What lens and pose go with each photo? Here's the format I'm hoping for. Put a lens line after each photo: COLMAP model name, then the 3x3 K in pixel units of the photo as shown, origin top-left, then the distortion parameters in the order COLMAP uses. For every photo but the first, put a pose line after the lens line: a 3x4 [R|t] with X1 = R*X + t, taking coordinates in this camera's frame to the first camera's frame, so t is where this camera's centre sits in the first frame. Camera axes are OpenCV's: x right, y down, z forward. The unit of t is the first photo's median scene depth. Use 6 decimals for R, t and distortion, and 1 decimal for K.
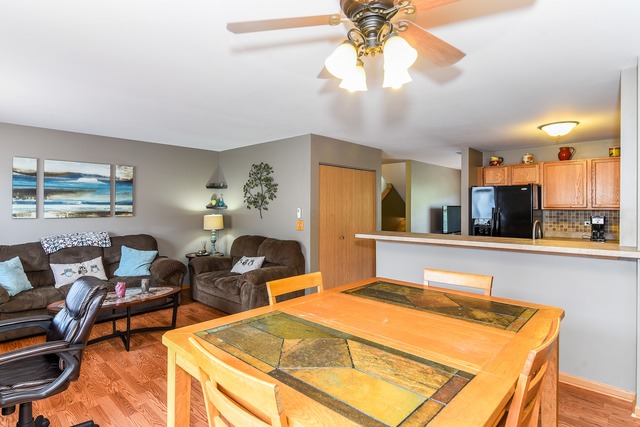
lens RADIAL K [[336.6, 0, 322.1], [0, 336.6, 209.5], [0, 0, 1]] dist [-0.005062, -0.000422]
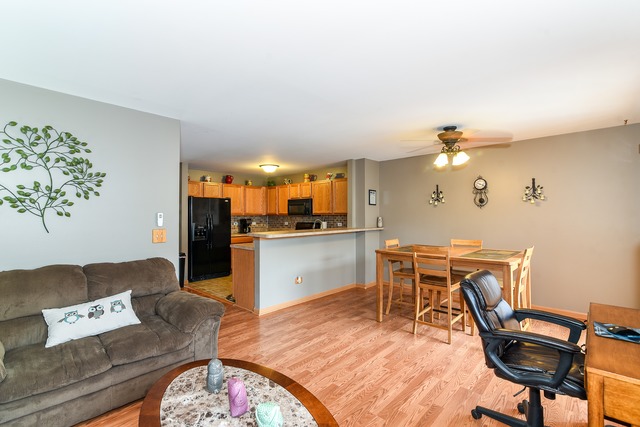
lens RADIAL K [[296.9, 0, 321.7], [0, 296.9, 211.6], [0, 0, 1]] dist [0.001436, 0.000118]
pose [[0.009235, 0.008112, 0.999924, -0.649359], [0.008209, 0.999933, -0.008188, 0.001157], [-0.999924, 0.008284, 0.009168, 0.581473]]
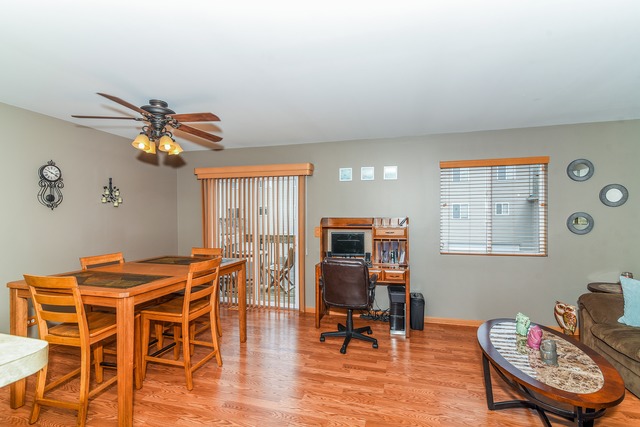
lens RADIAL K [[296.9, 0, 319.4], [0, 296.9, 215.1], [0, 0, 1]] dist [0.001436, 0.000118]
pose [[-0.892990, -0.001455, -0.450074, 0.029593], [-0.001093, 0.999999, -0.001064, -0.001226], [0.450075, -0.000458, -0.892991, 0.876102]]
